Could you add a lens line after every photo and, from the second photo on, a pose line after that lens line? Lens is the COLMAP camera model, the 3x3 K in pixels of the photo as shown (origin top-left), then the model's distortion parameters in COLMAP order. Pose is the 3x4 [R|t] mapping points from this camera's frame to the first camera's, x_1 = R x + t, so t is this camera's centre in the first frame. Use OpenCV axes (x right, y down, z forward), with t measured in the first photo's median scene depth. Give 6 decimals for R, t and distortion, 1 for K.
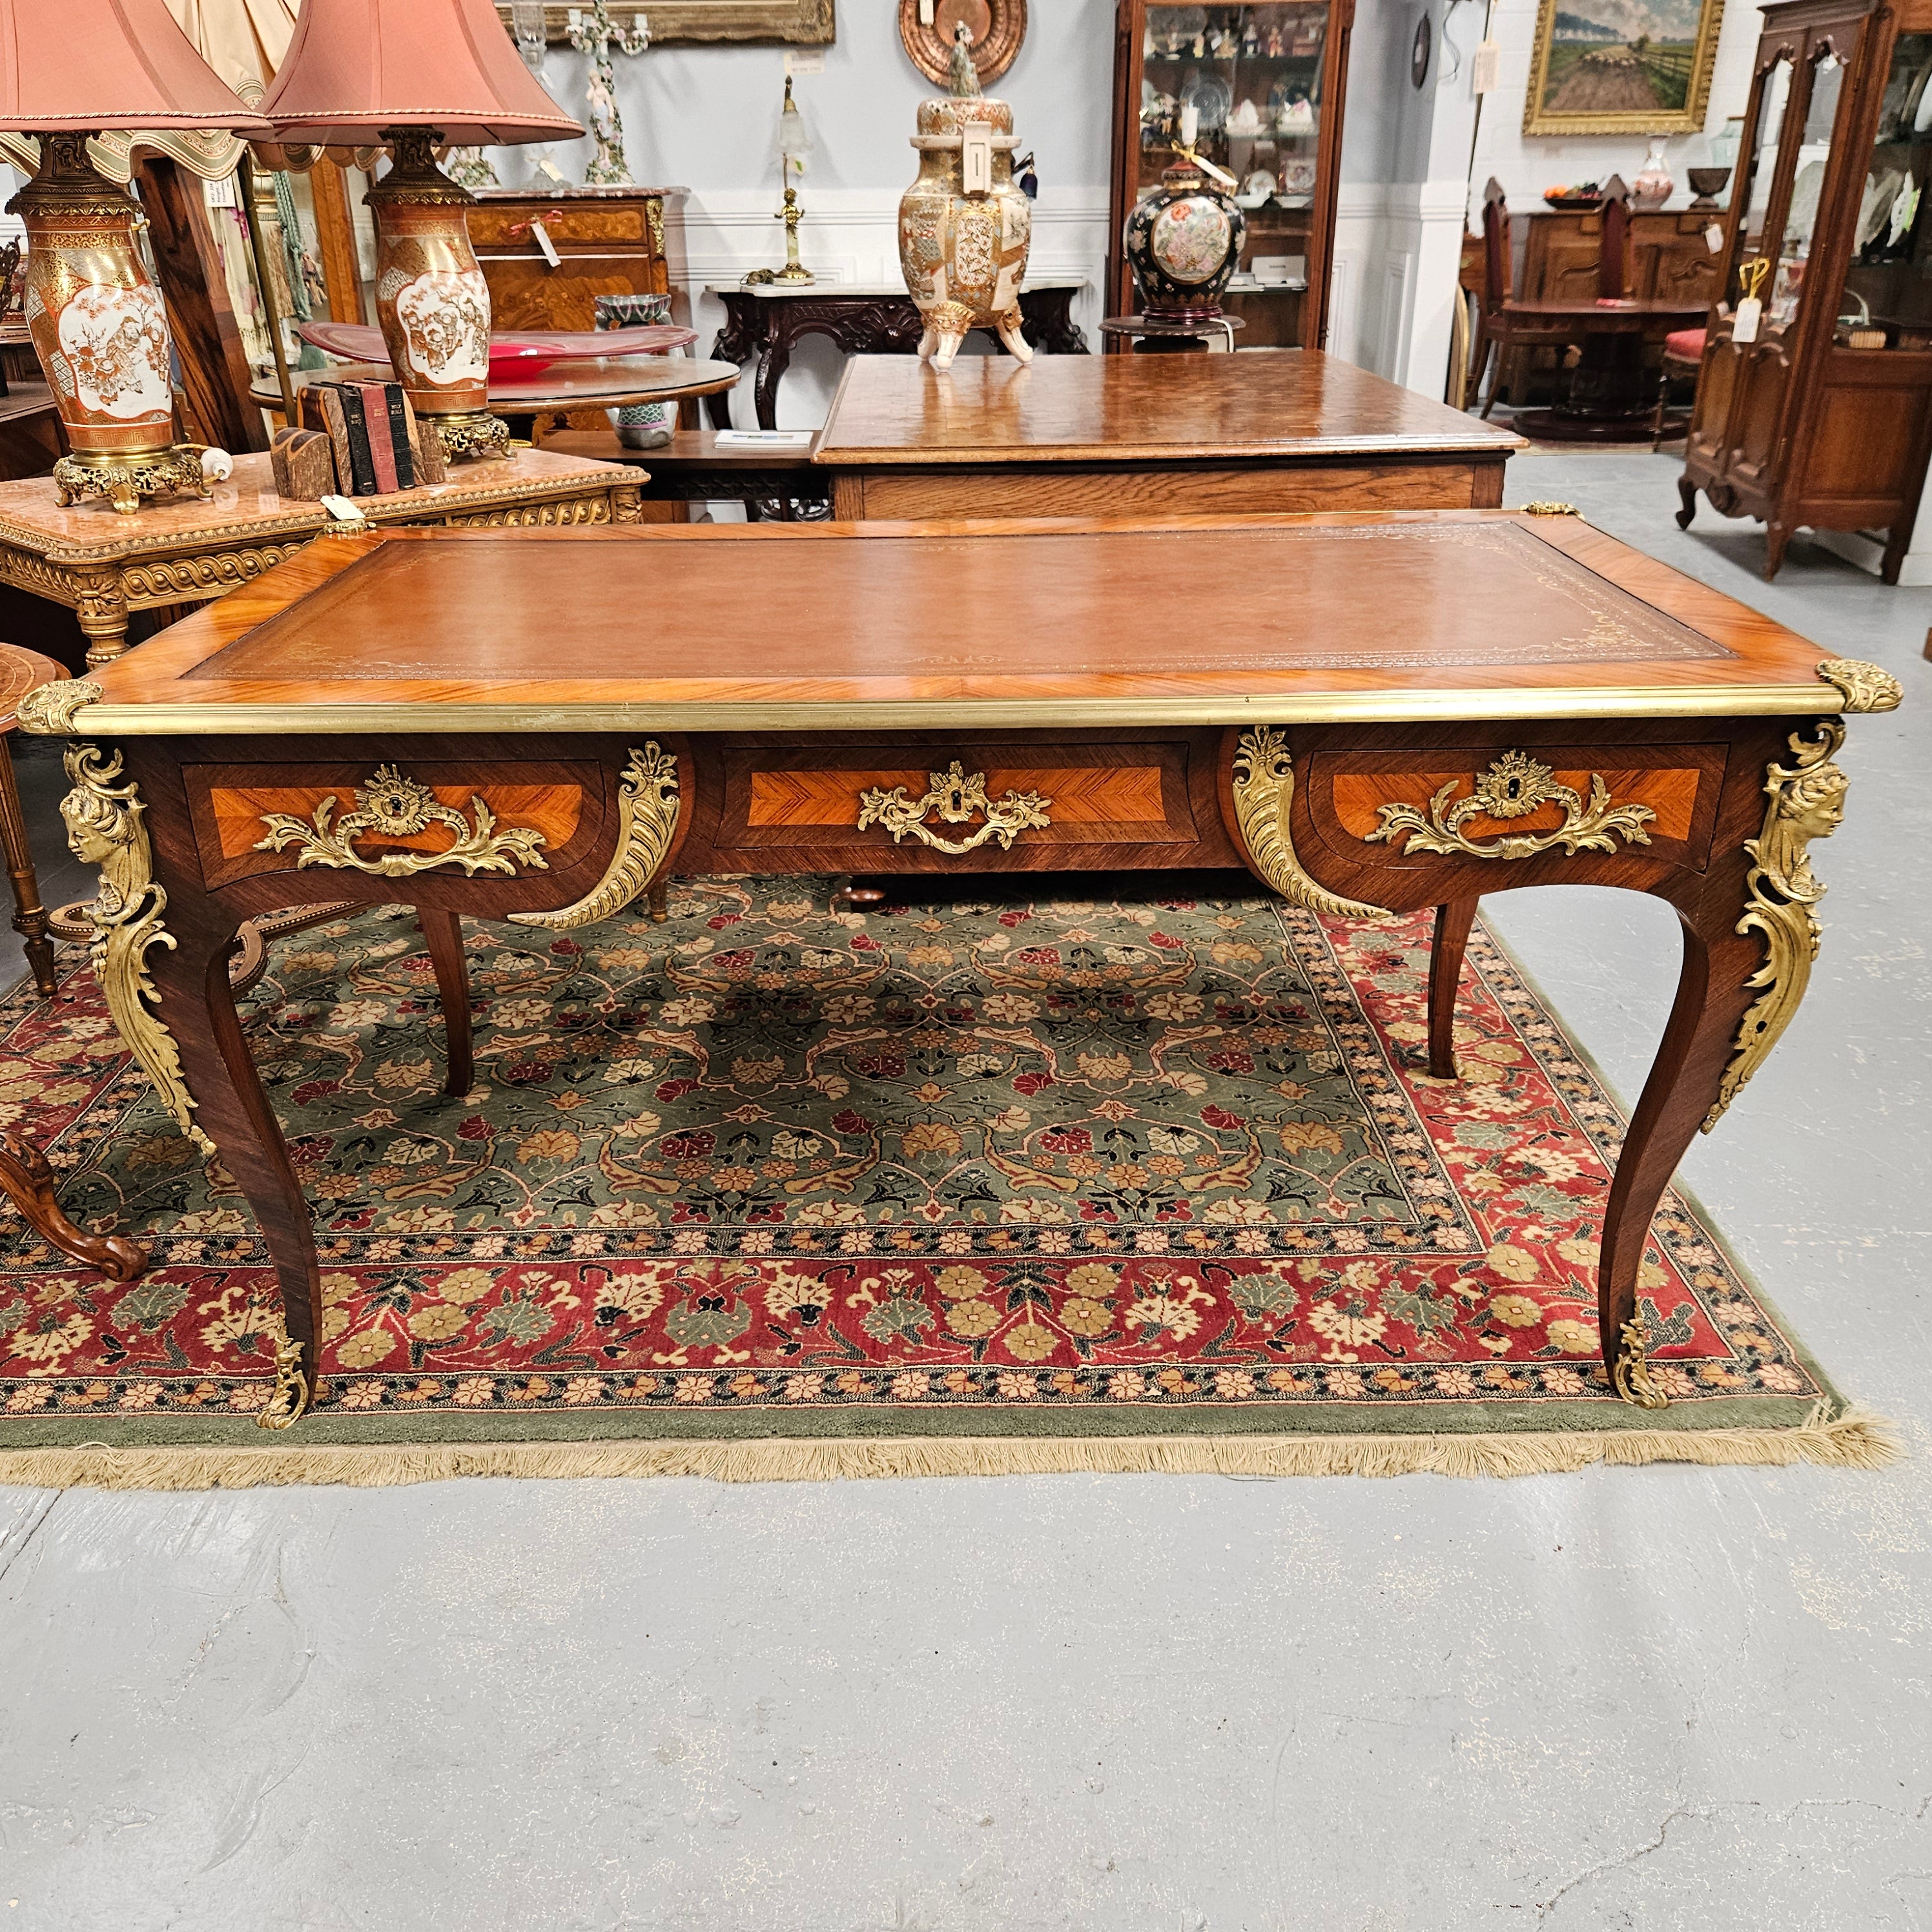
lens RADIAL K [[1737.6, 0, 947.9], [0, 1737.6, 965.2], [0, 0, 1]] dist [0.071773, -0.083995]
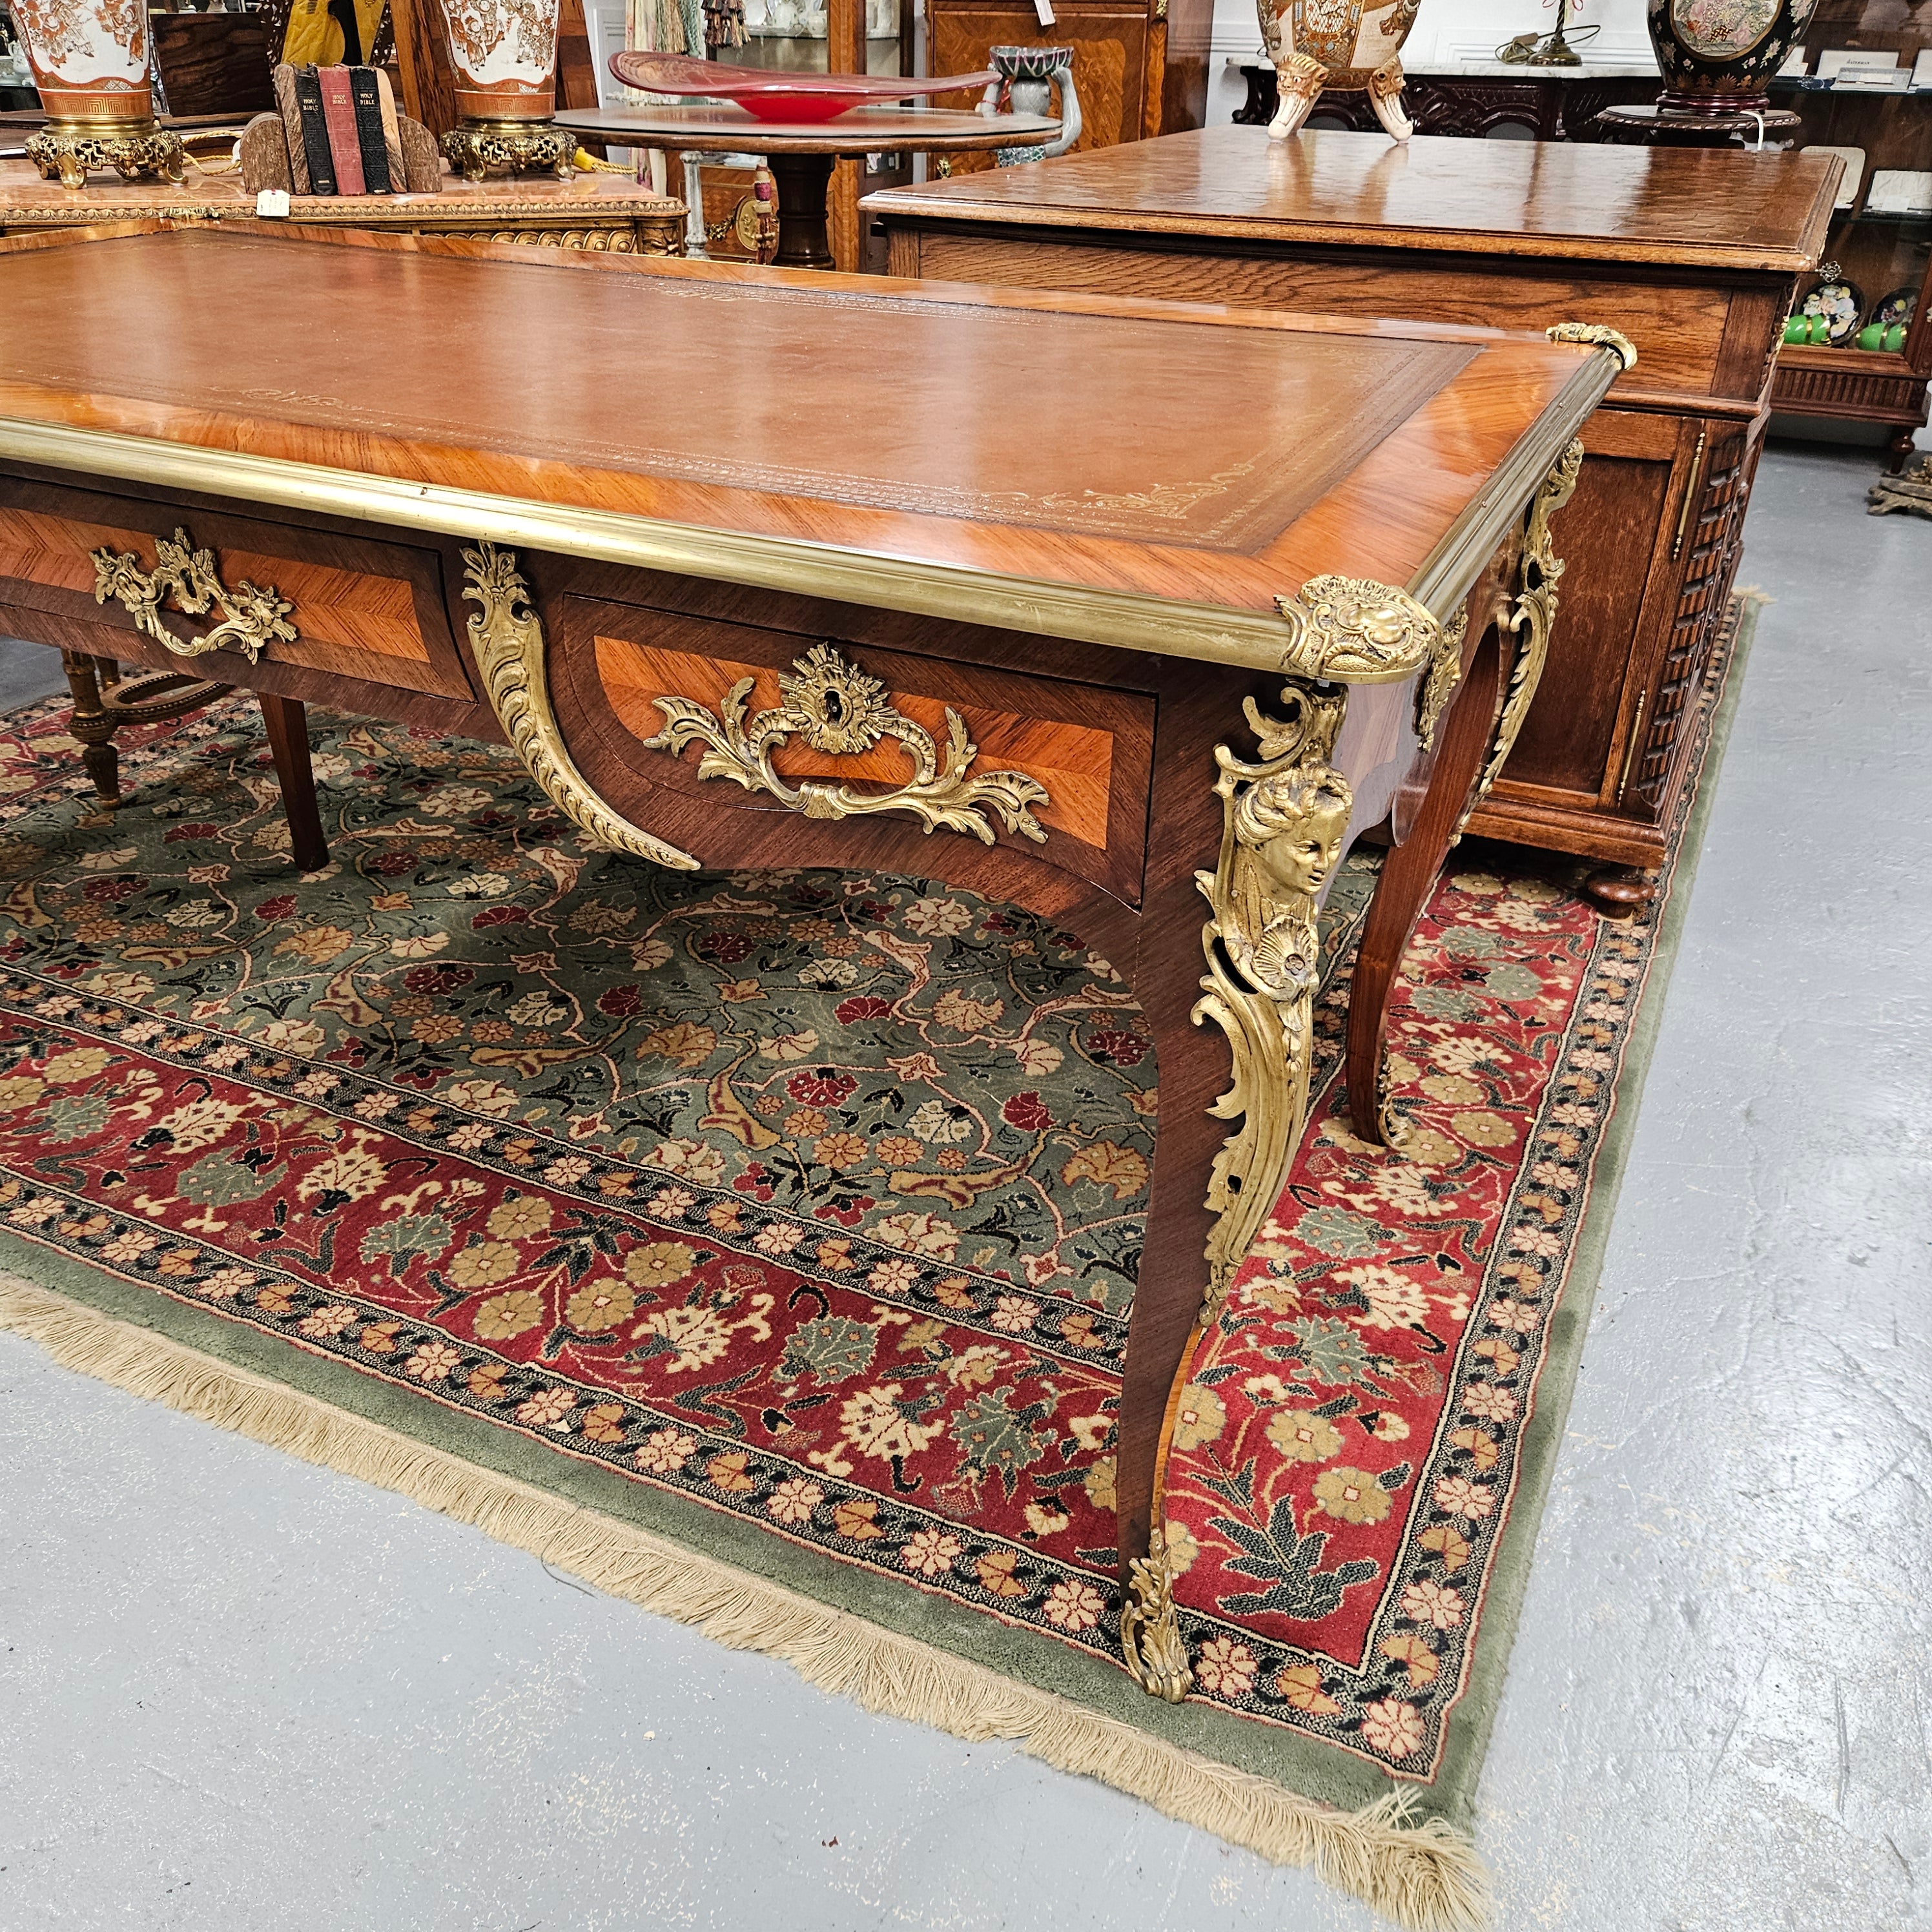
lens RADIAL K [[1737.6, 0, 958.7], [0, 1737.6, 954.7], [0, 0, 1]] dist [0.071773, -0.083995]
pose [[0.900879, 0.232402, -0.366614, 0.460986], [-0.203259, 0.972136, 0.116783, -0.072882], [0.383539, -0.030690, 0.923015, 0.334600]]
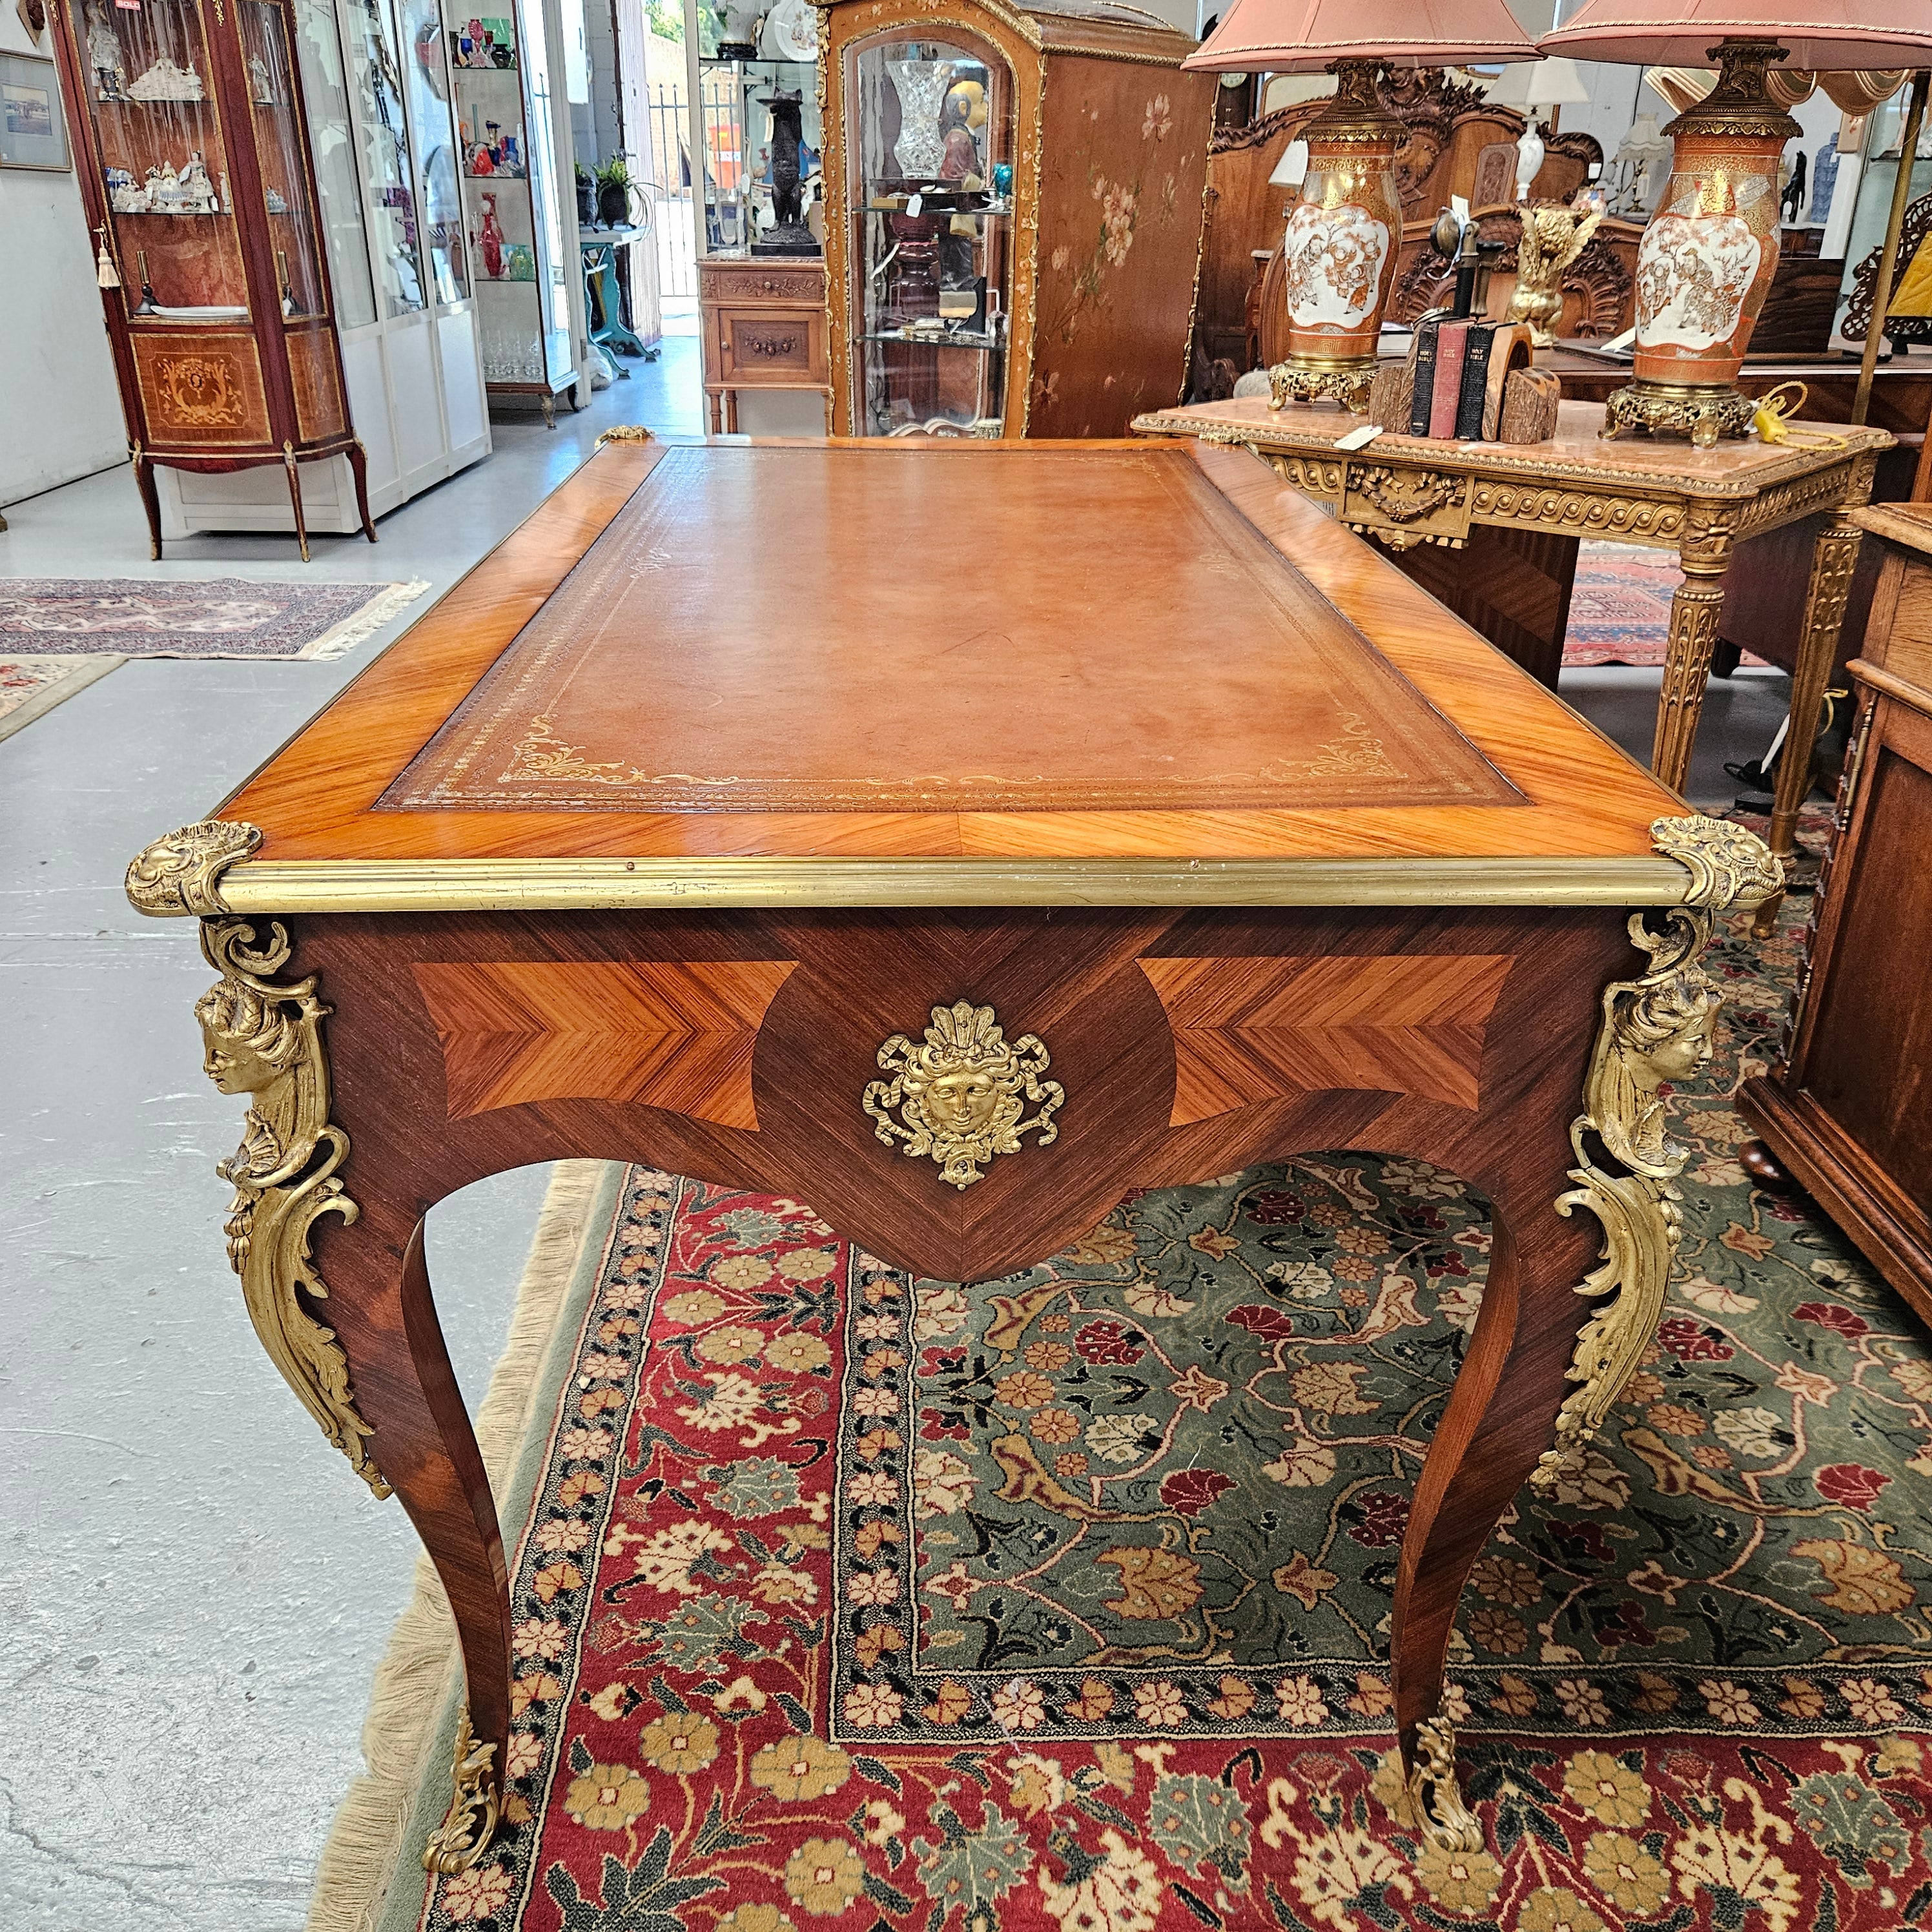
lens RADIAL K [[1759.1, 0, 957.9], [0, 1759.1, 933.3], [0, 0, 1]] dist [0.022433, 0.000000]
pose [[0.011014, 0.412518, -0.910883, 0.800859], [-0.420523, 0.828378, 0.370068, -0.352009], [0.907215, 0.378971, 0.182597, 0.835631]]
